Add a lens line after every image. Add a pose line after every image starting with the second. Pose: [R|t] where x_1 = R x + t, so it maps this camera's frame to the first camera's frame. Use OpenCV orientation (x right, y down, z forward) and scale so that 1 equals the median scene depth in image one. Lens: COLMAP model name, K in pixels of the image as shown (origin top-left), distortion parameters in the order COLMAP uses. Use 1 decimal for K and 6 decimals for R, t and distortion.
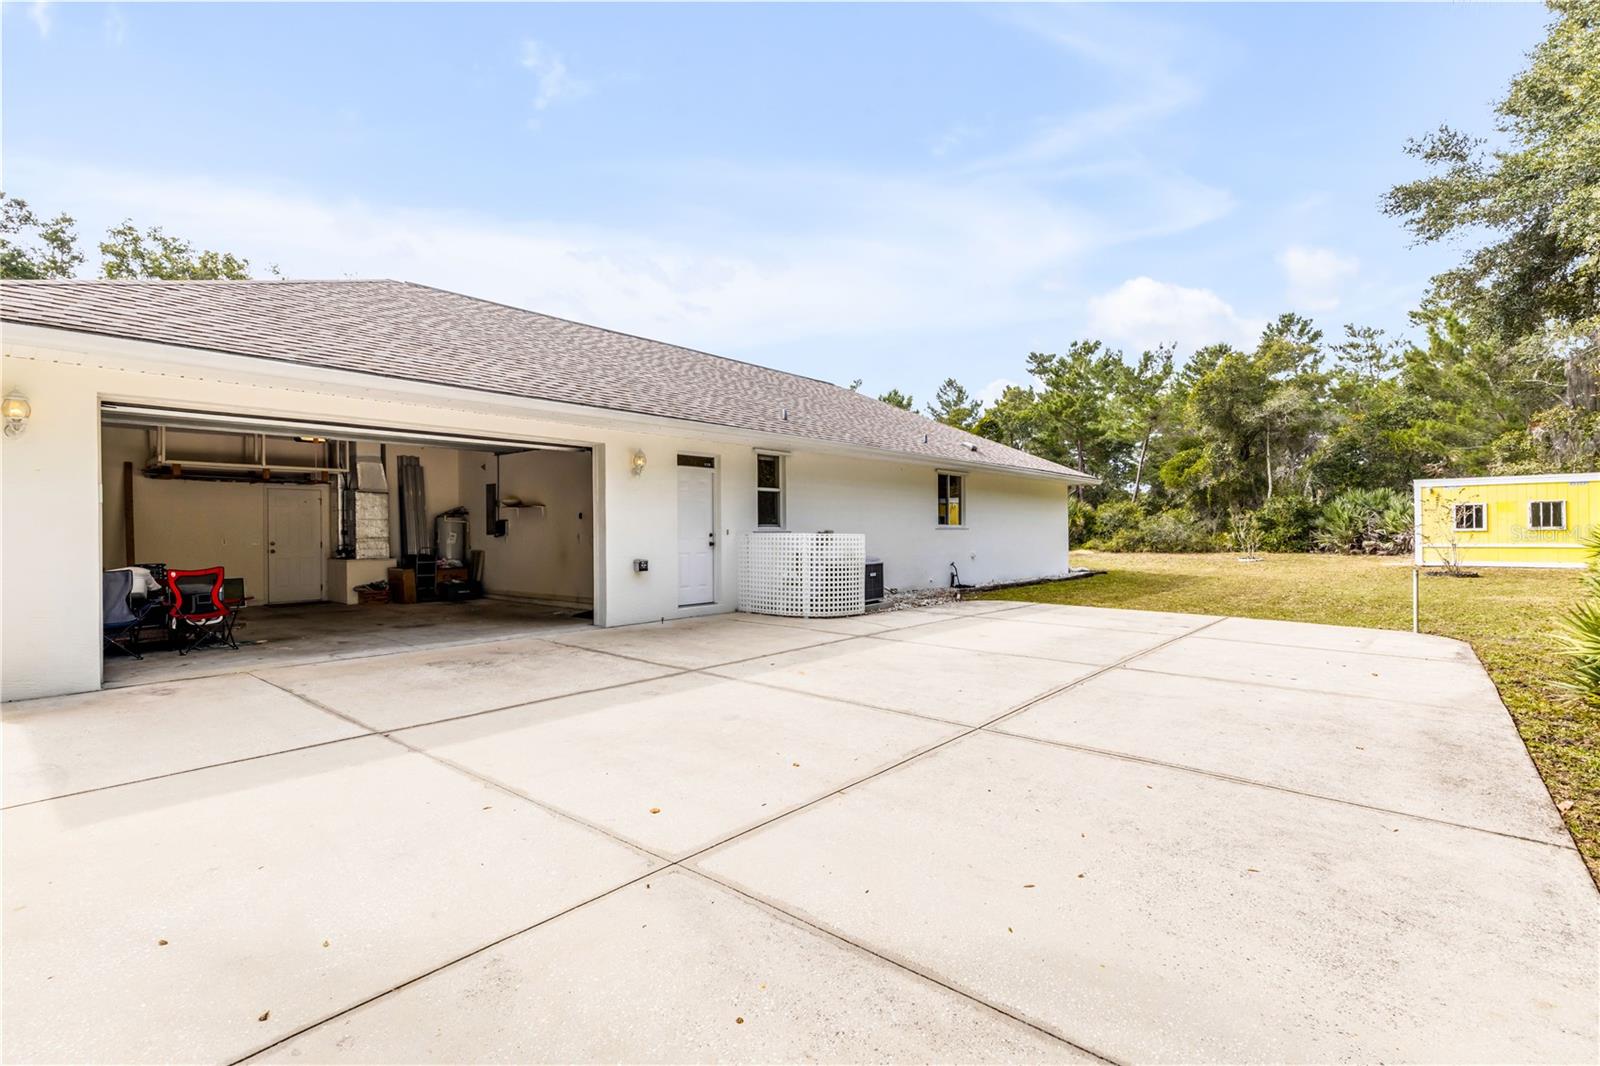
lens RADIAL K [[717.4, 0, 796.7], [0, 717.4, 531.3], [0, 0, 1]] dist [0.002667, 0.000449]
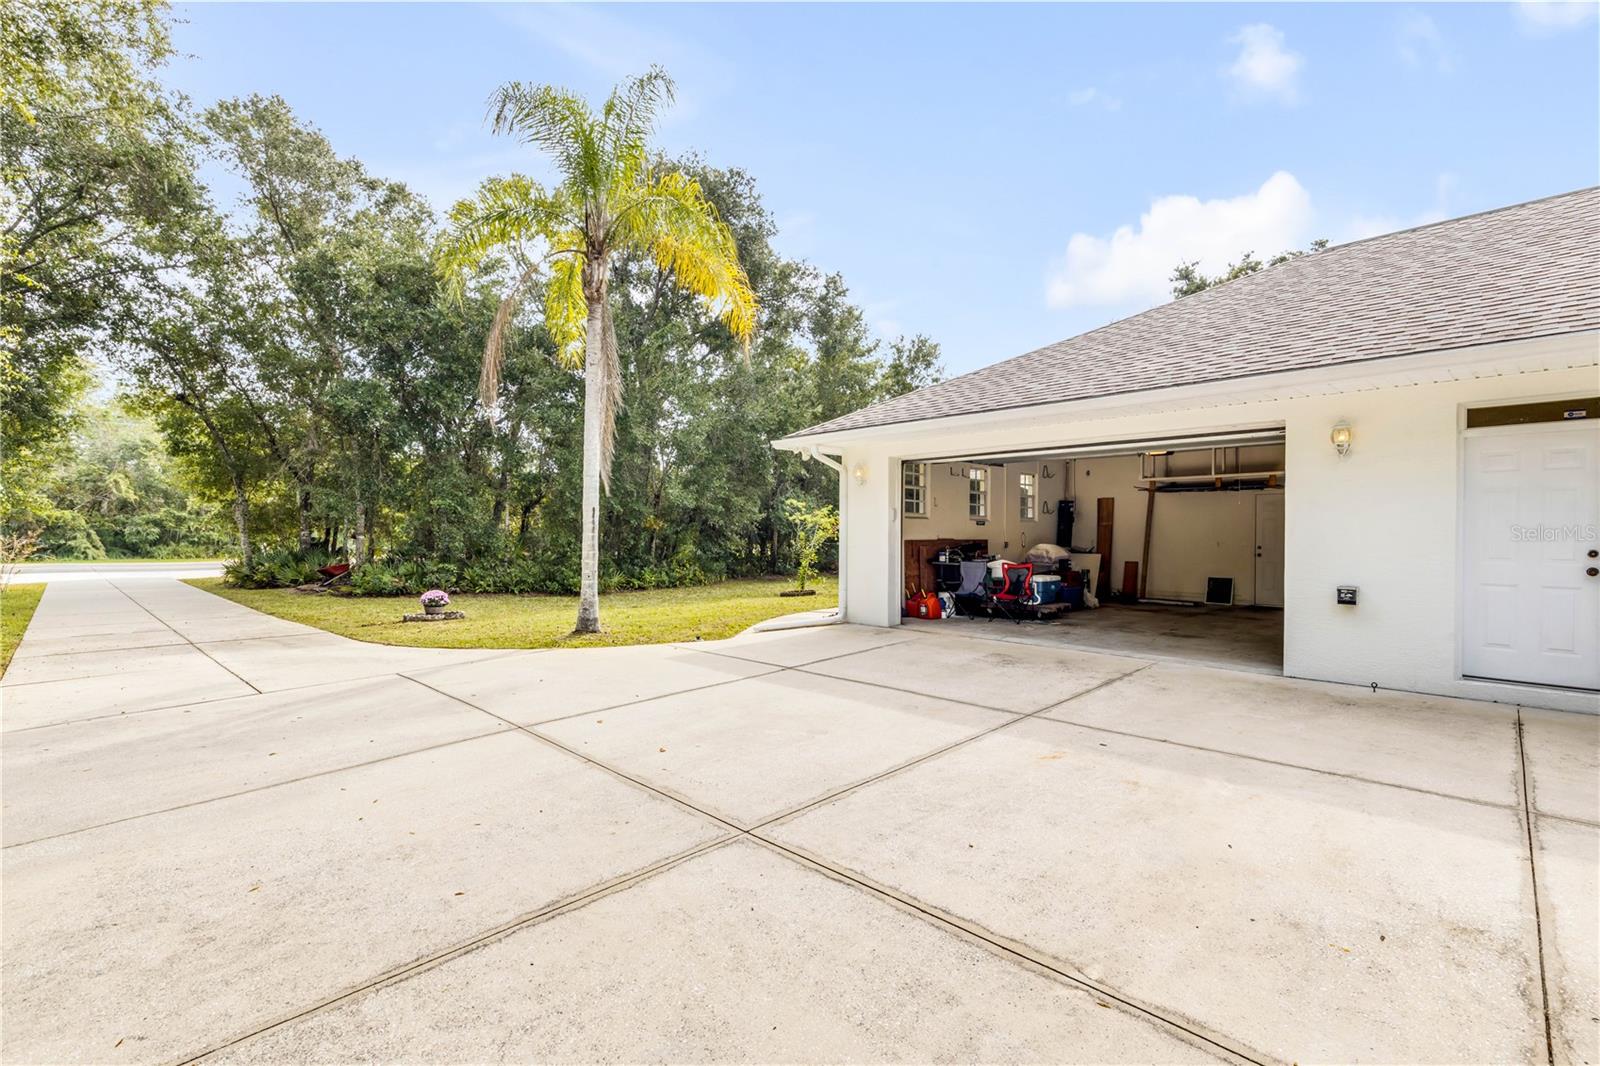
lens RADIAL K [[717.4, 0, 793.8], [0, 717.4, 534.2], [0, 0, 1]] dist [0.002667, 0.000449]
pose [[-0.074012, 0.006948, -0.997233, 1.229660], [-0.002111, 0.999972, 0.007124, -0.029849], [0.997255, 0.002632, -0.073995, 1.419696]]
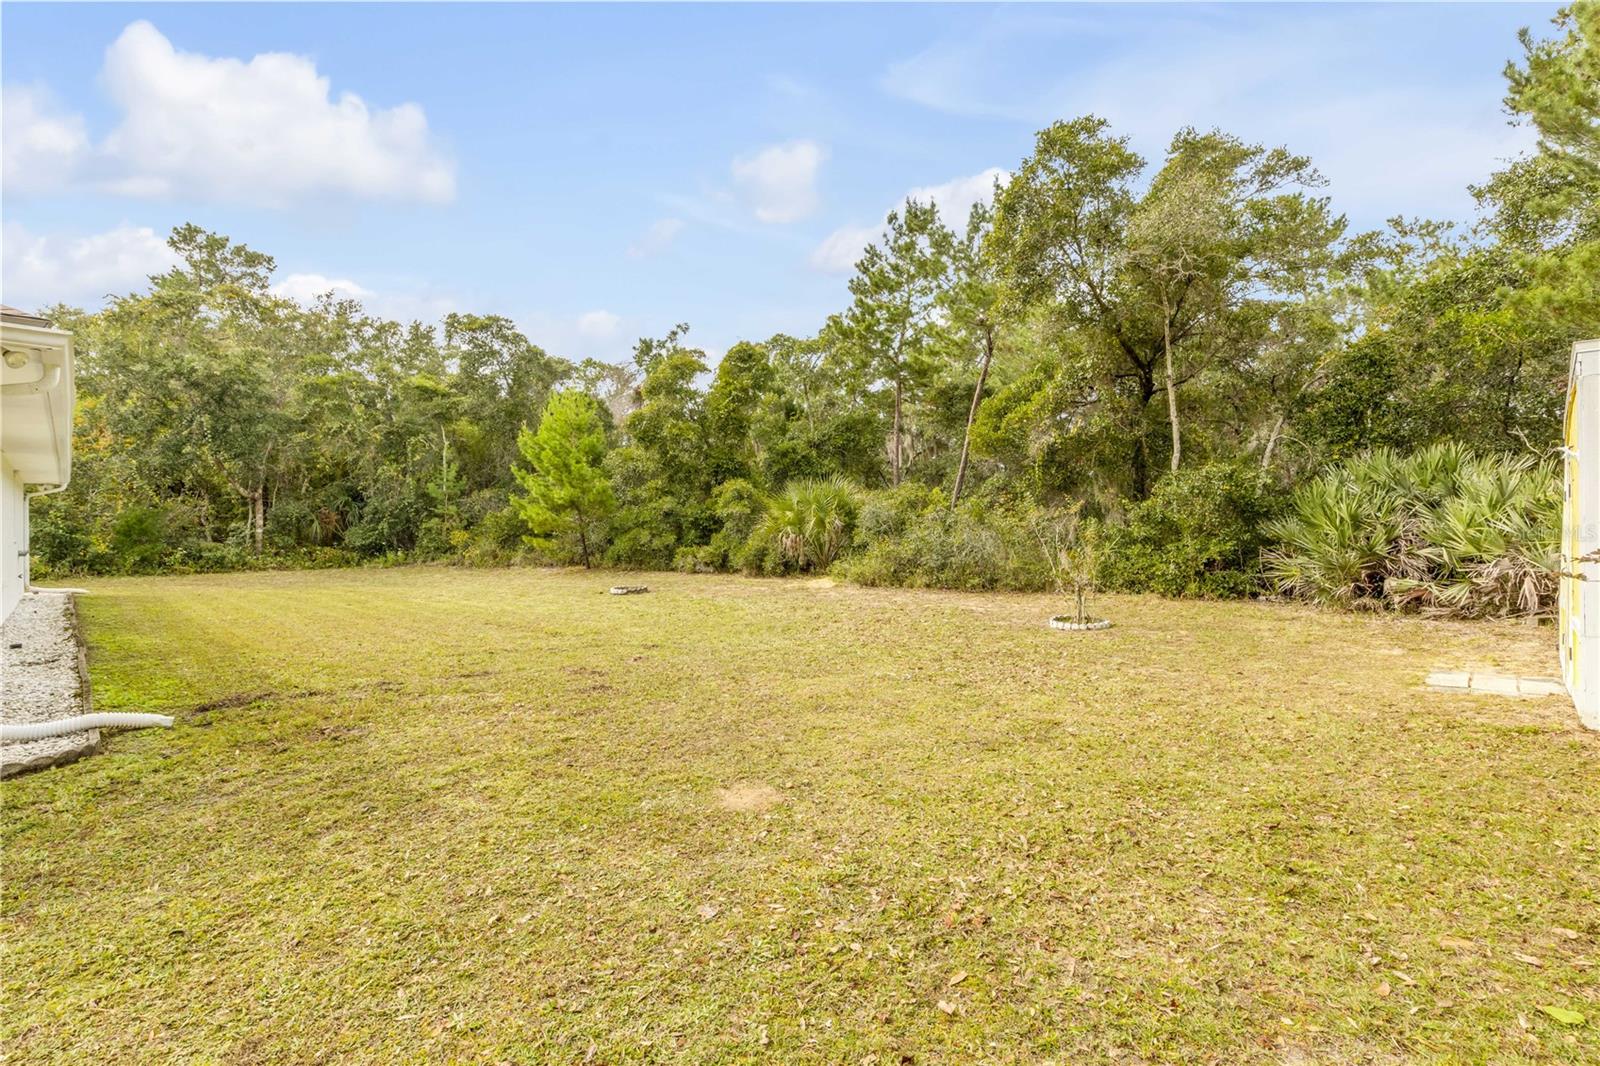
lens RADIAL K [[717.4, 0, 794.3], [0, 717.4, 531.4], [0, 0, 1]] dist [0.002667, 0.000449]
pose [[0.998357, 0.008061, -0.056739, 0.466499], [-0.007974, 0.999967, 0.001754, -0.008748], [0.056751, -0.001299, 0.998388, 0.565407]]
